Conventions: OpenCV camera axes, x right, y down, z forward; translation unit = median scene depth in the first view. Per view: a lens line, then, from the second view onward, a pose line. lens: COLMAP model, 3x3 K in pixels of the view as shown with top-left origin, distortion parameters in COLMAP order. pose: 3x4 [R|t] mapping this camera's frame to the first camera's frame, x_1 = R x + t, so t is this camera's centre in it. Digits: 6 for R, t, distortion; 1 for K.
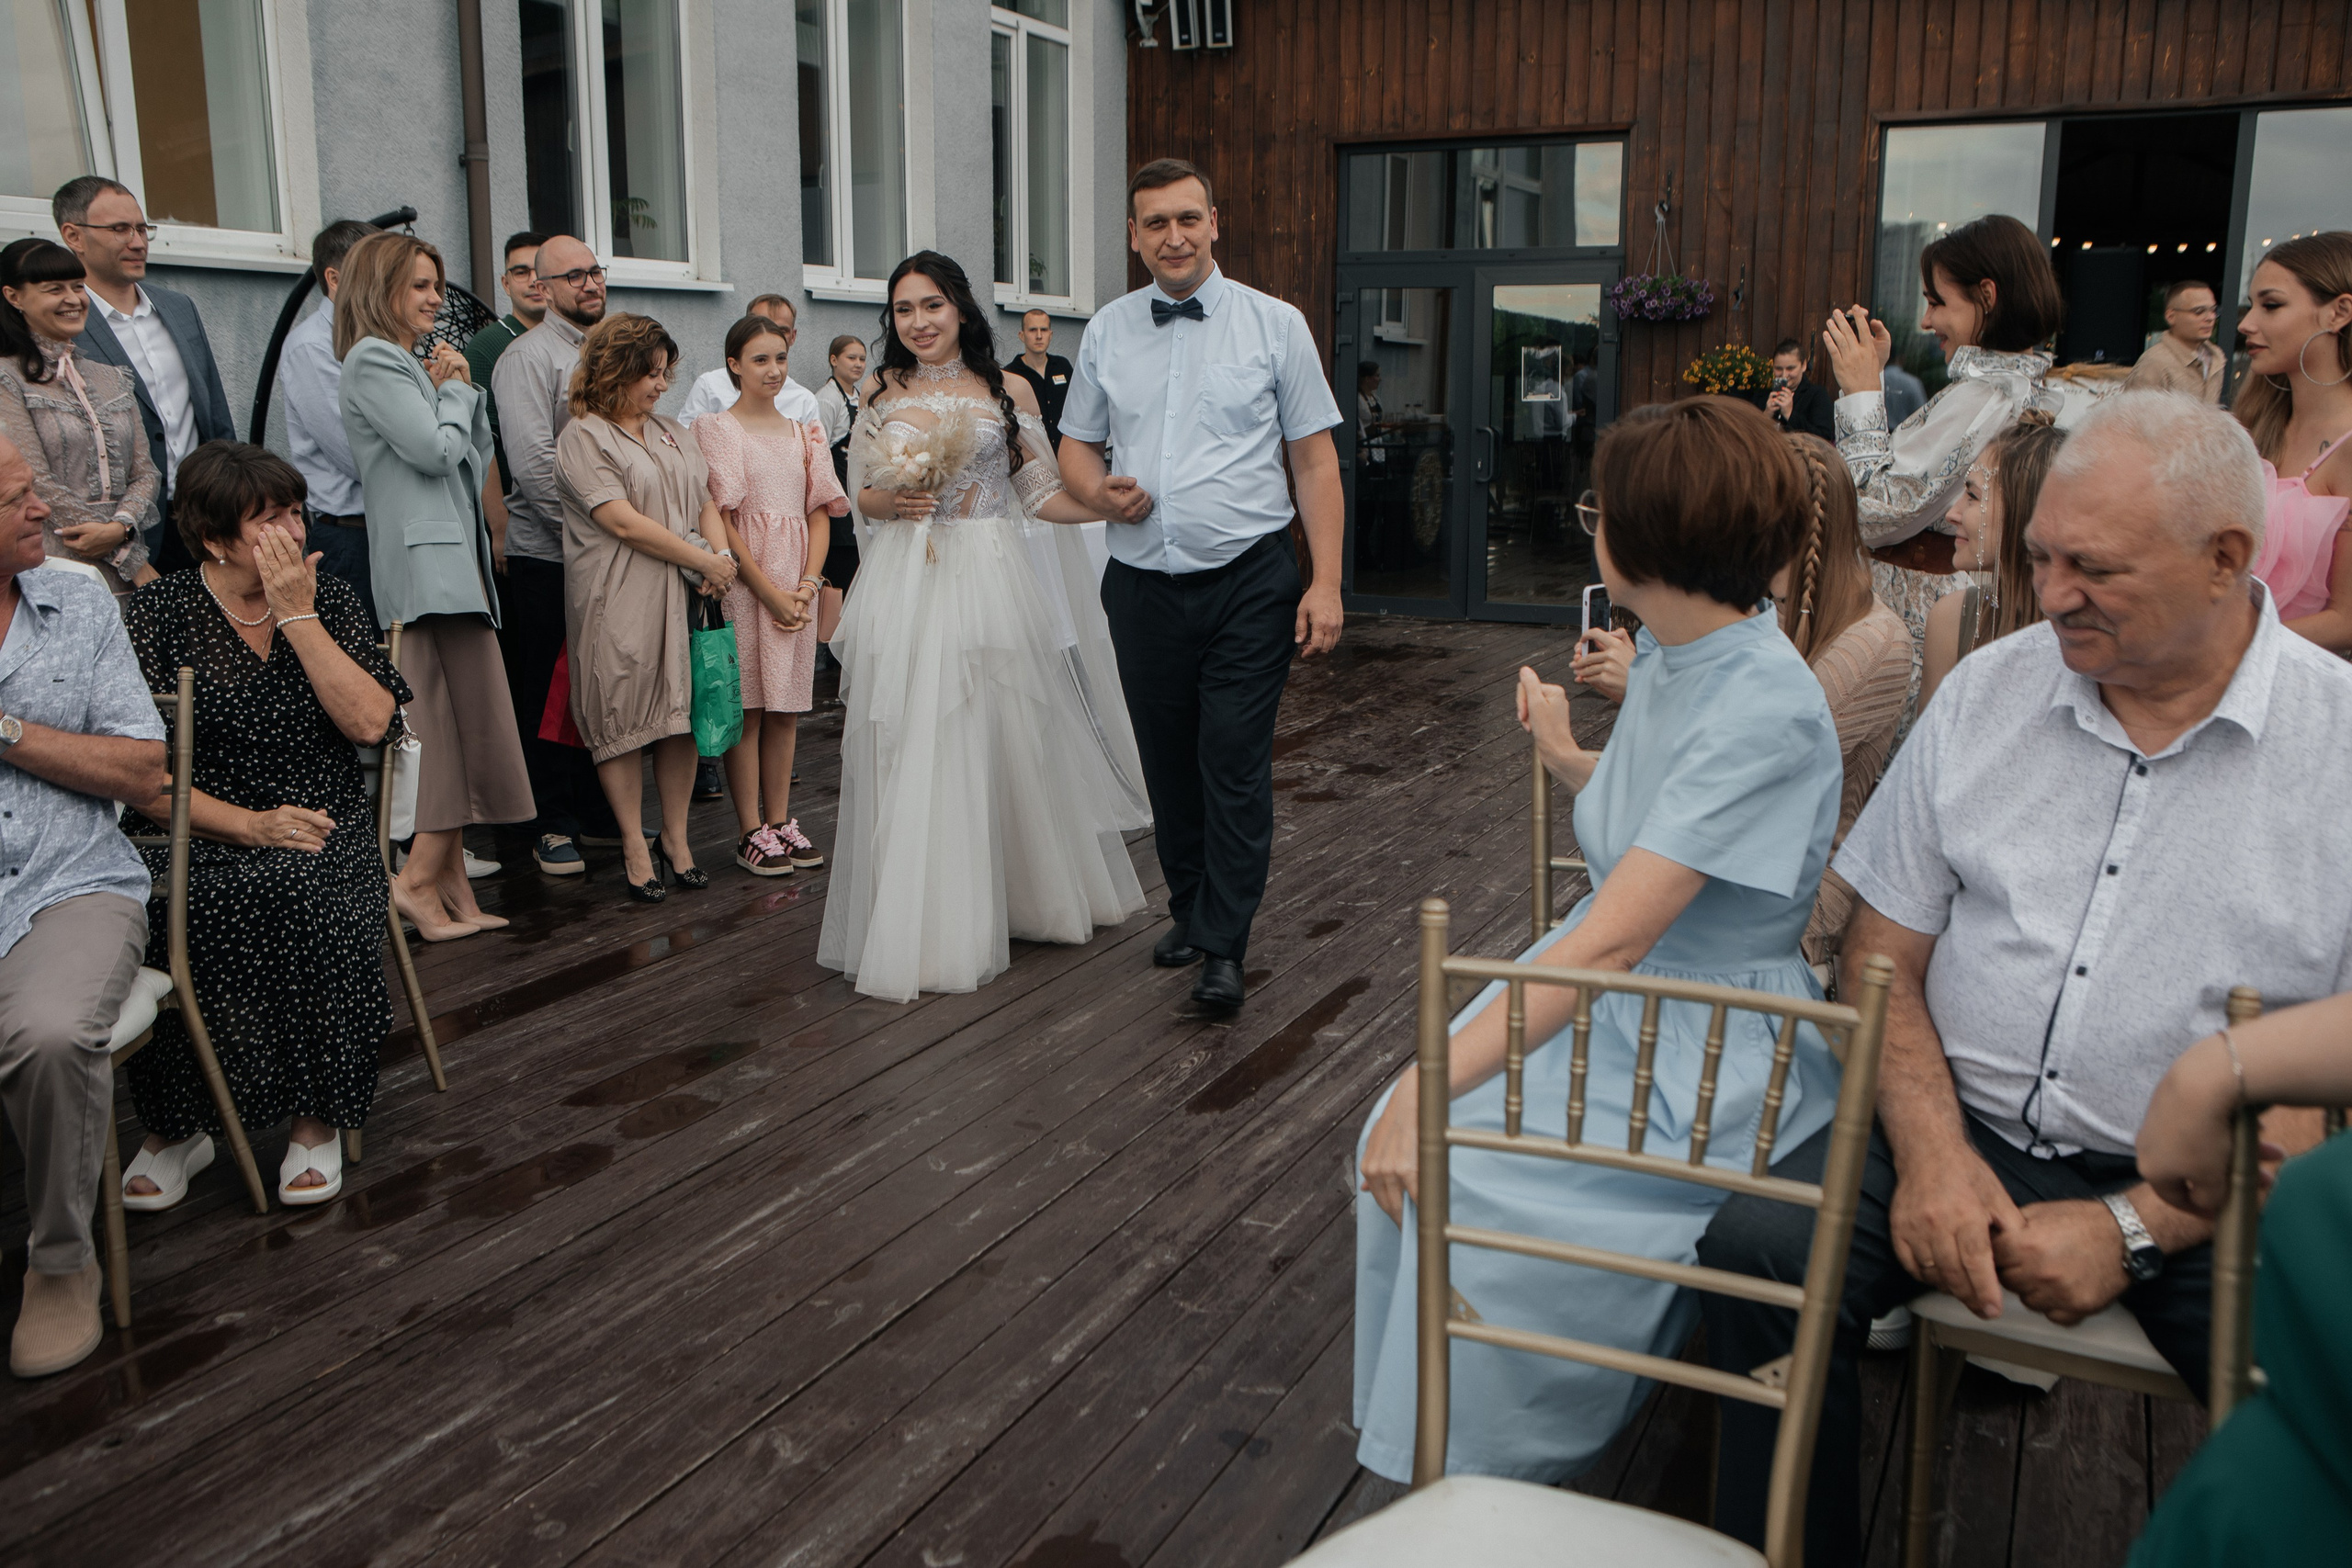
lens RADIAL K [[2008.0, 0, 1176.0], [0, 2008.0, 784.0], [0, 0, 1]] dist [-0.072876, 0.114991]
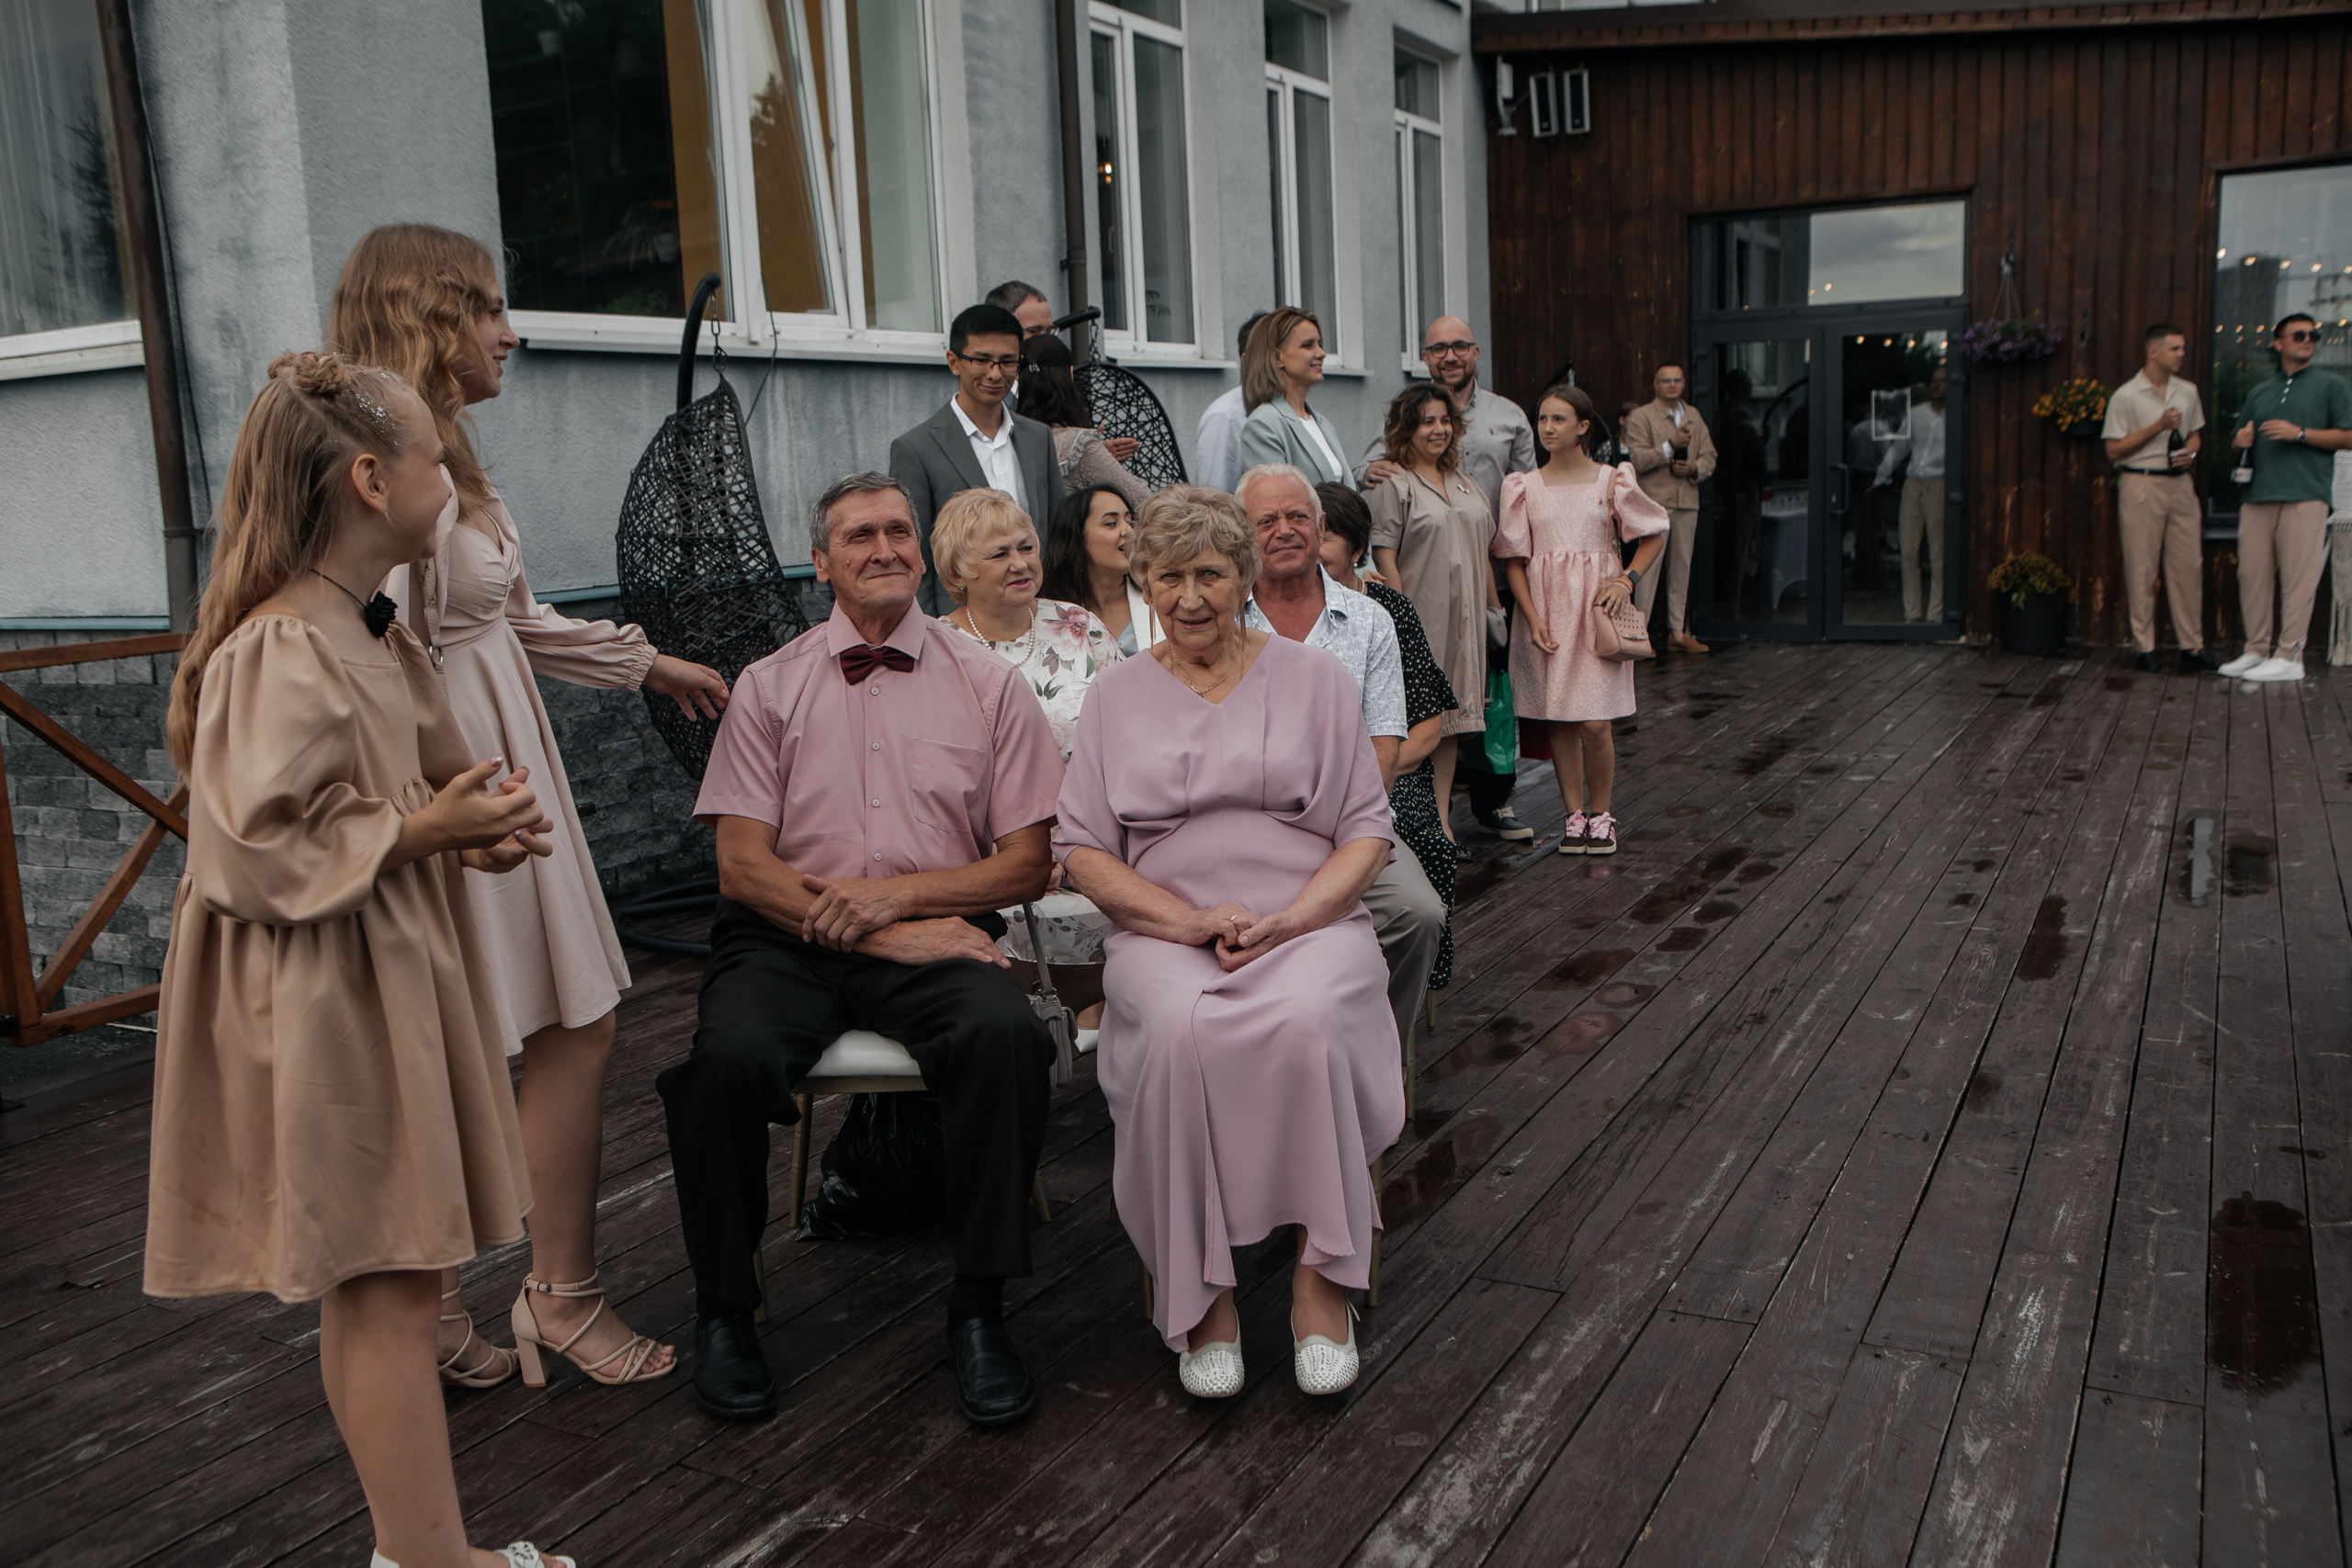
lens RADIAL K [[2008.0, 0, 1176.0], [0, 2008.0, 784.0], [0, 0, 1]] dist [-0.072876, 0.114991]
pose [[0.998036, -0.033908, -0.052664, -0.170001], [0.032166, 0.998918, -0.033581, 0.023037], [0.053746, 0.031821, 0.998048, -0.113063]]
